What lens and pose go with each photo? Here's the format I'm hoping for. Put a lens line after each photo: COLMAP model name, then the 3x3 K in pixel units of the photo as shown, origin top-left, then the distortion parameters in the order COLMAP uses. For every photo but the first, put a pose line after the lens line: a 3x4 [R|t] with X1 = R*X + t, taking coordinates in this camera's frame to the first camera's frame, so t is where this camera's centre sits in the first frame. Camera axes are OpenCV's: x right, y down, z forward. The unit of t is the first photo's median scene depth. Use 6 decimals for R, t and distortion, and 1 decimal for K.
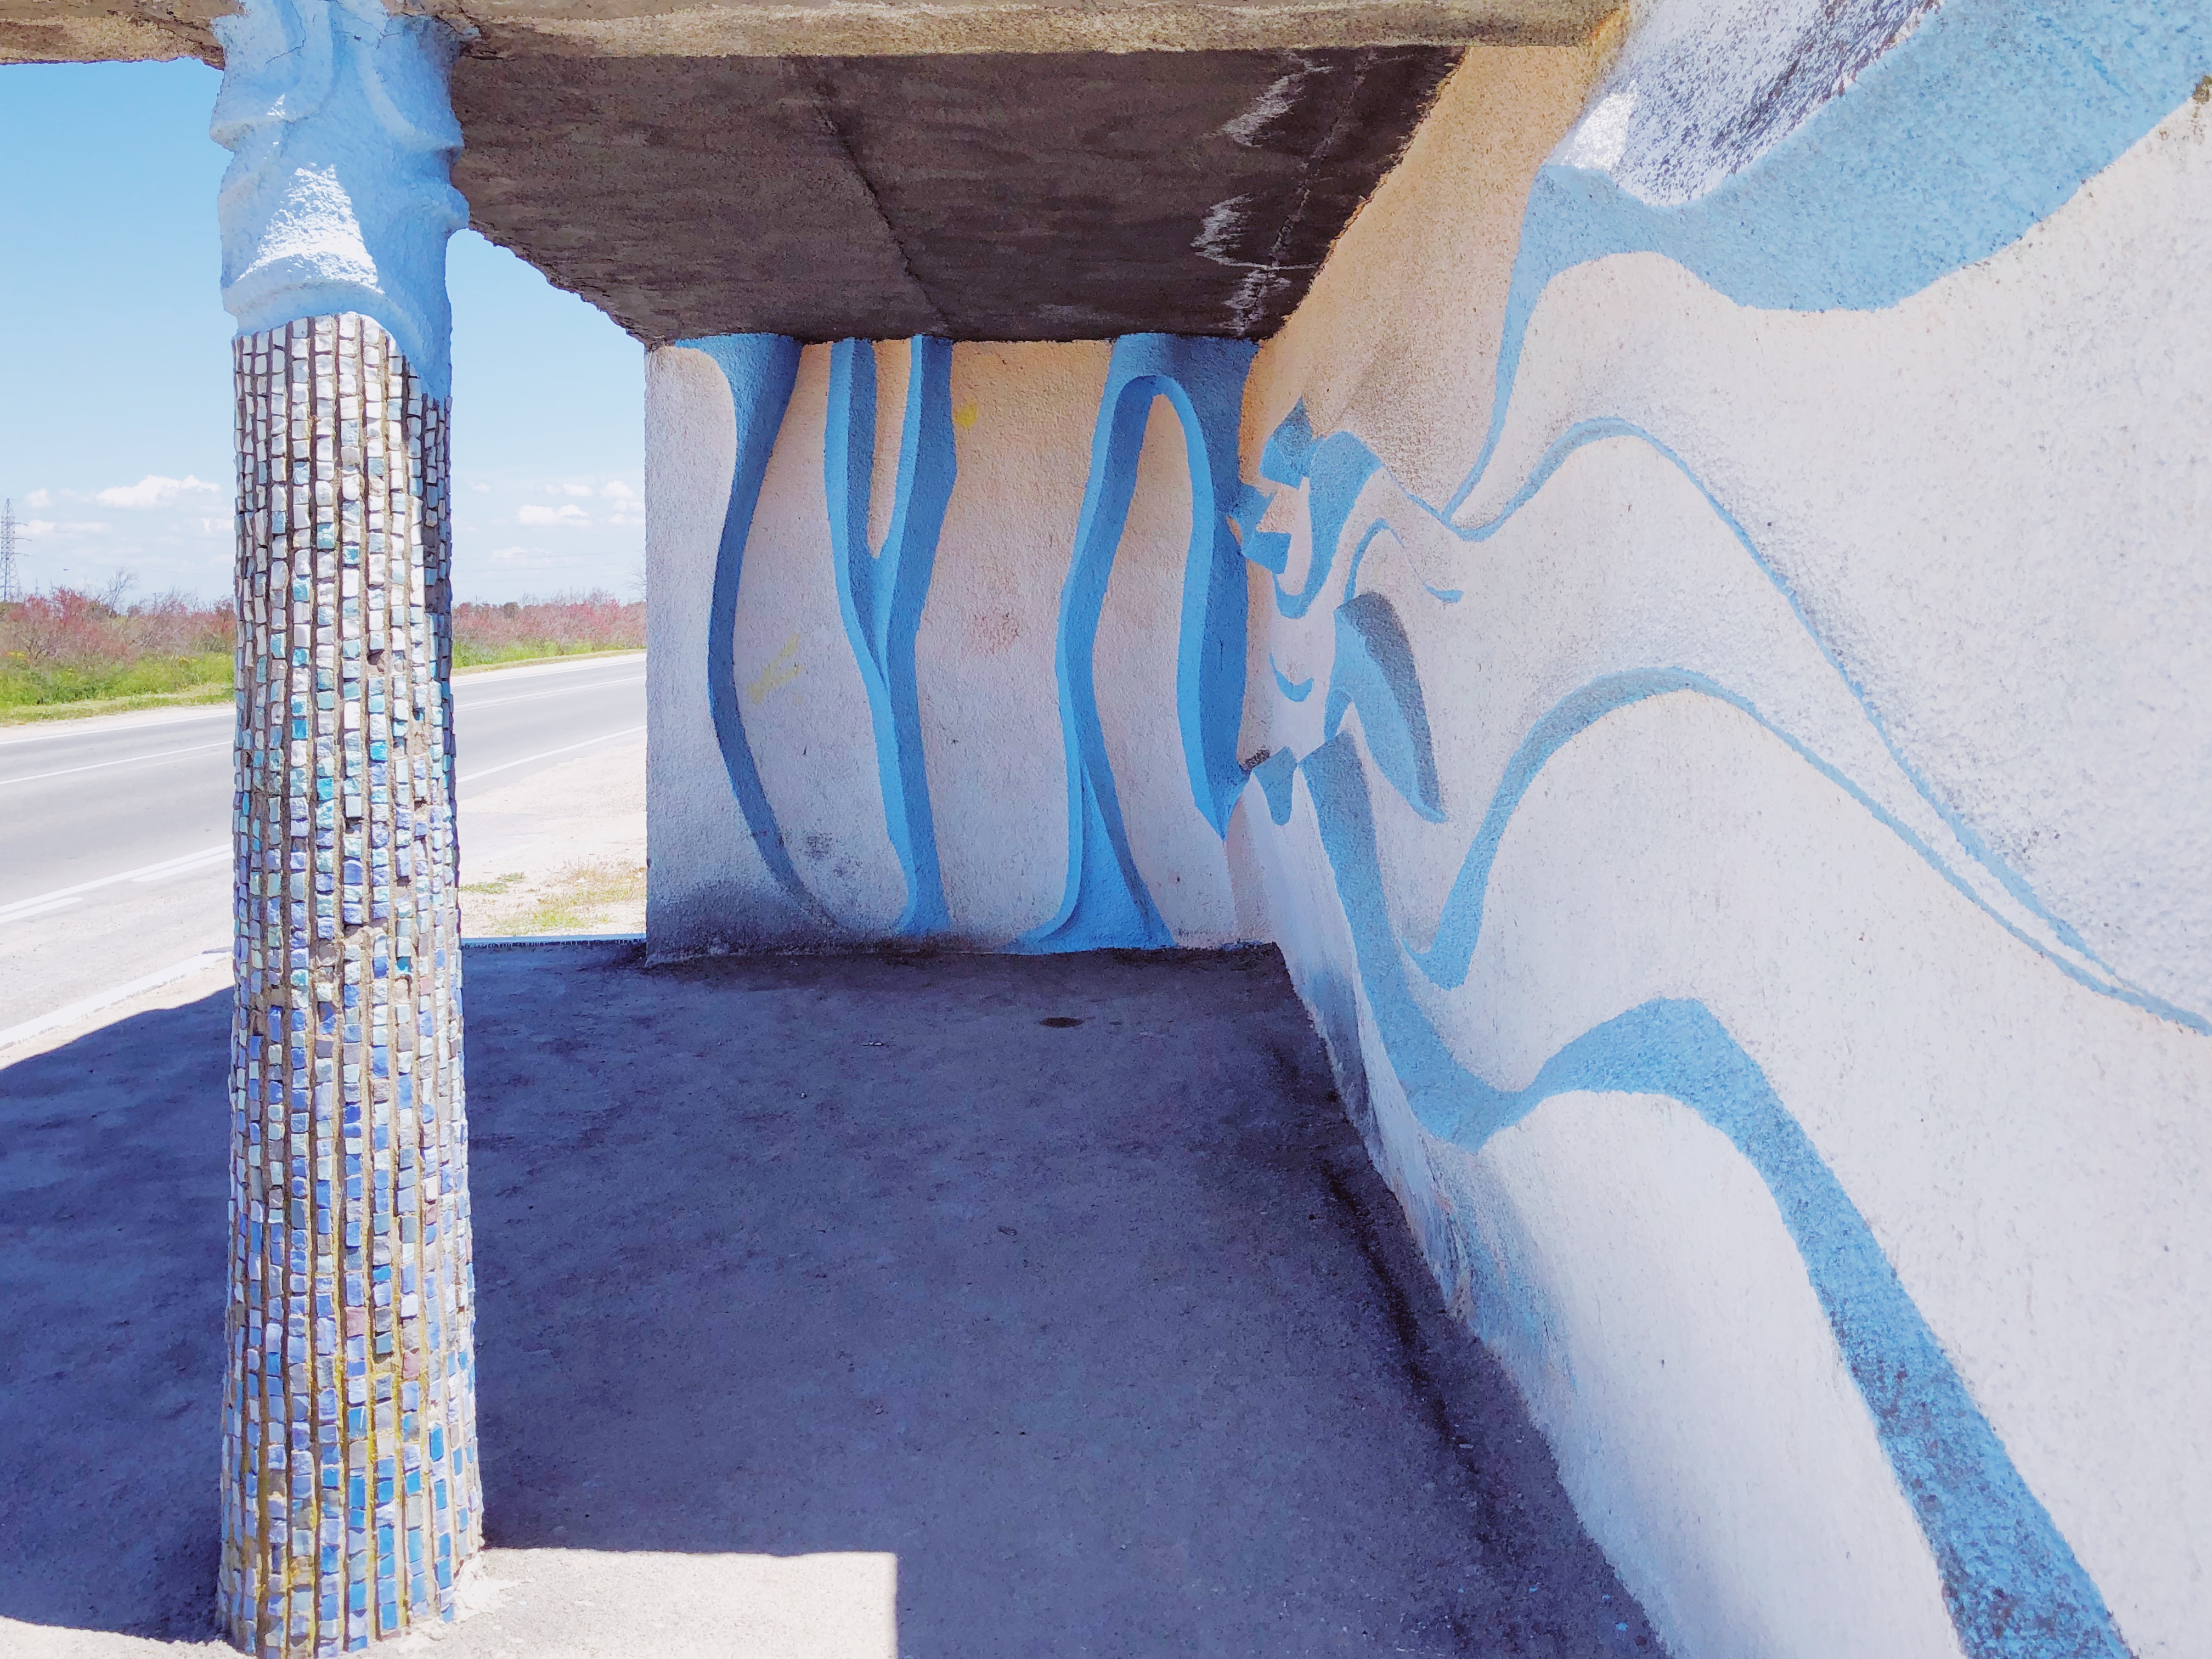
lens RADIAL K [[1899.7, 0, 1083.8], [0, 1899.7, 566.6], [0, 0, 1]] dist [0.056571, -0.070033]
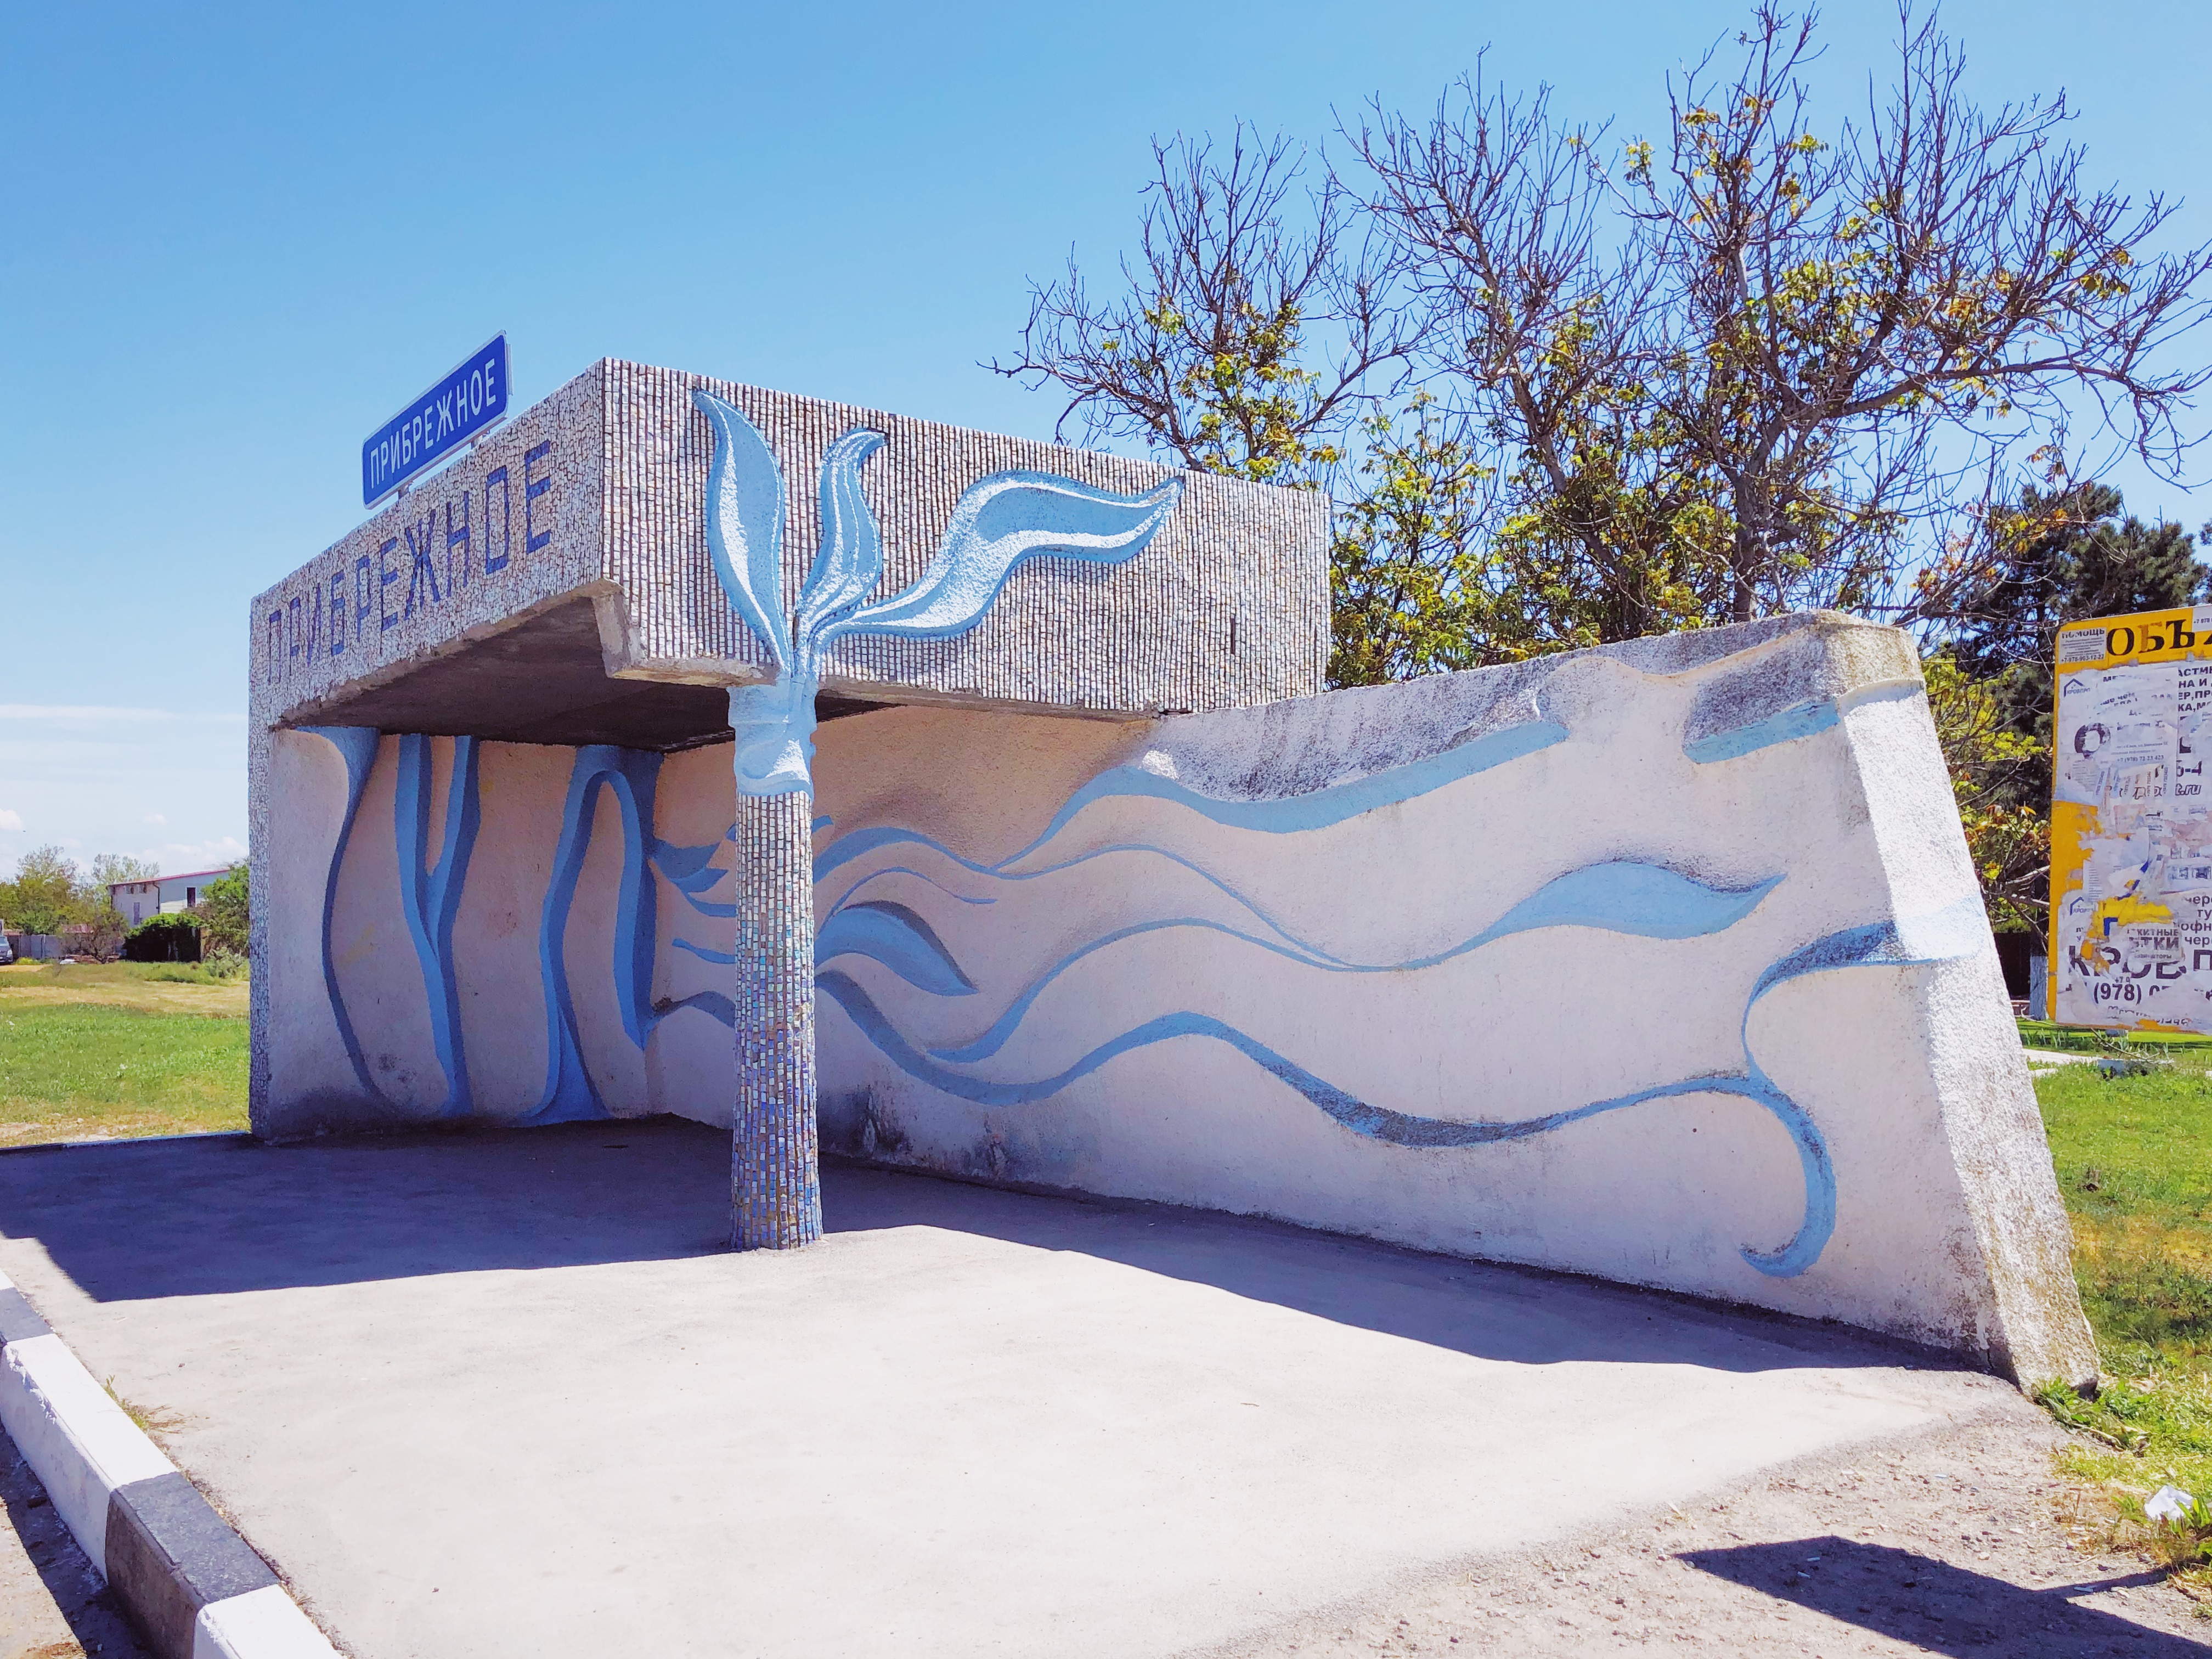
lens RADIAL K [[1899.7, 0, 1109.8], [0, 1899.7, 865.6], [0, 0, 1]] dist [0.056571, -0.070033]
pose [[0.788966, 0.037109, 0.613315, -1.652319], [-0.026083, 0.999298, -0.026910, 0.042692], [-0.613882, 0.005234, 0.789380, -1.448087]]
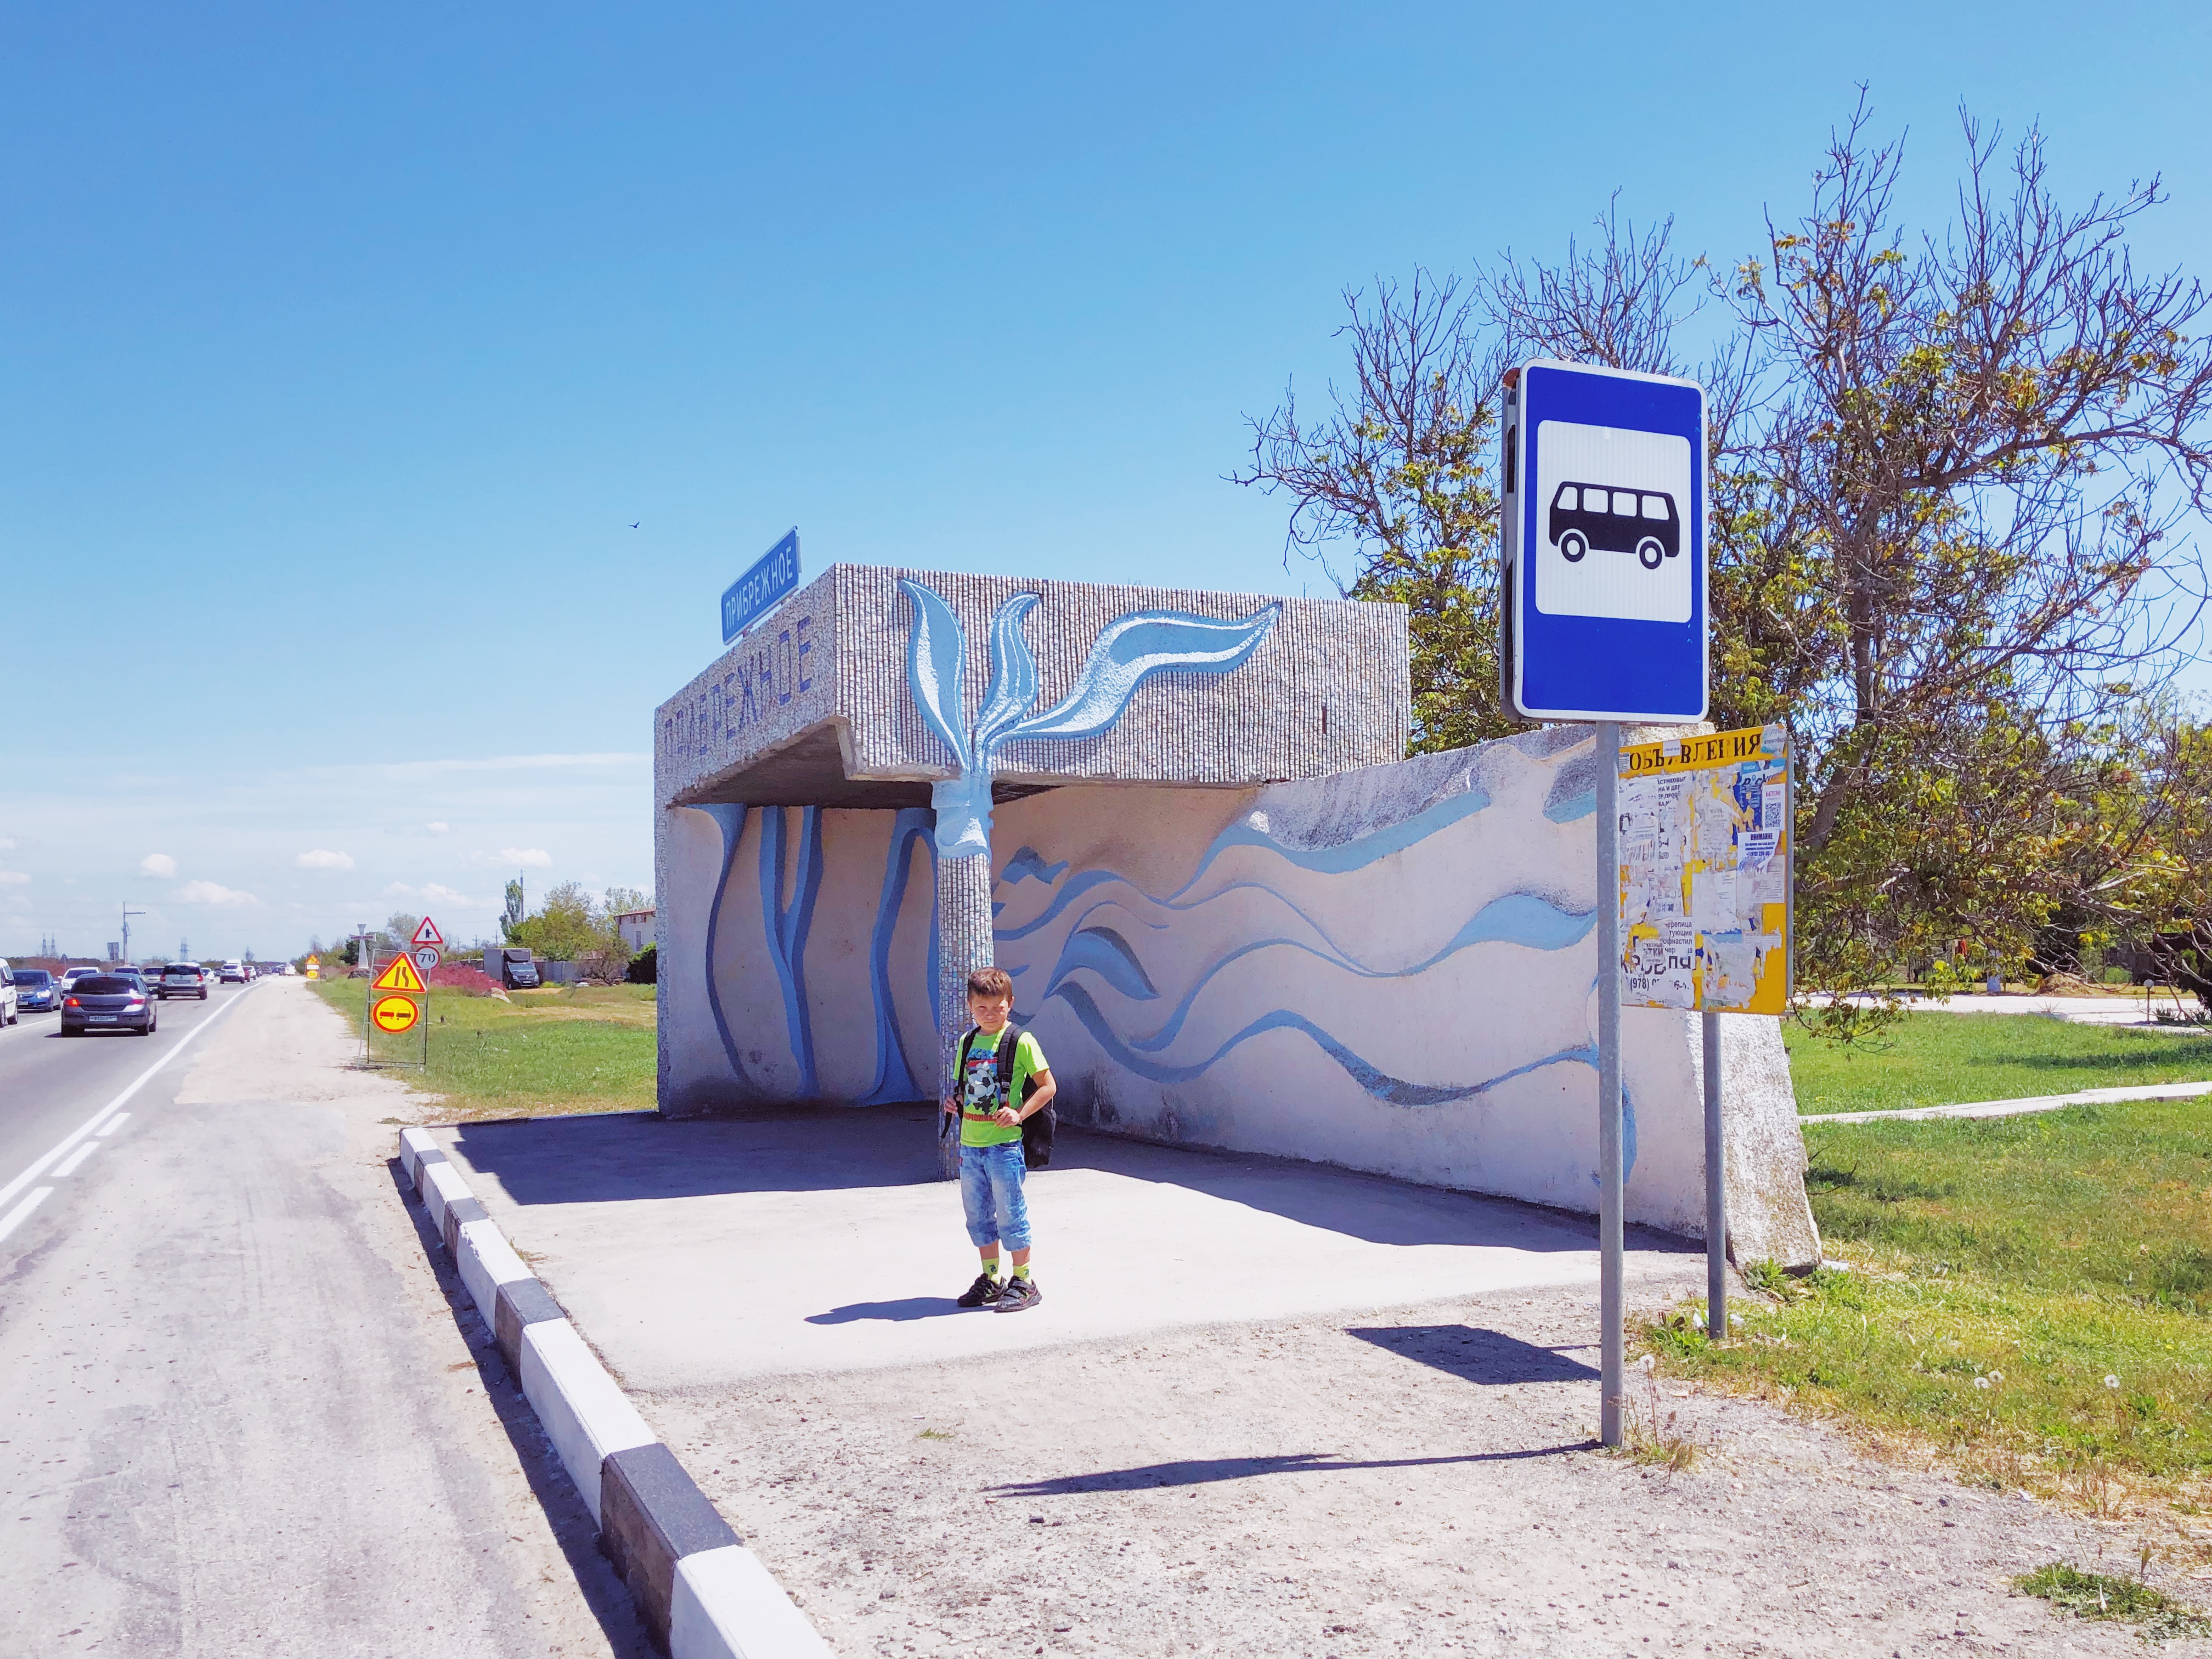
lens RADIAL K [[1899.7, 0, 1154.6], [0, 1899.7, 805.4], [0, 0, 1]] dist [0.056571, -0.070033]
pose [[0.901256, 0.030891, 0.432185, -1.672881], [-0.005136, 0.998147, -0.060635, 0.007641], [-0.433257, 0.052428, 0.899744, -2.602180]]
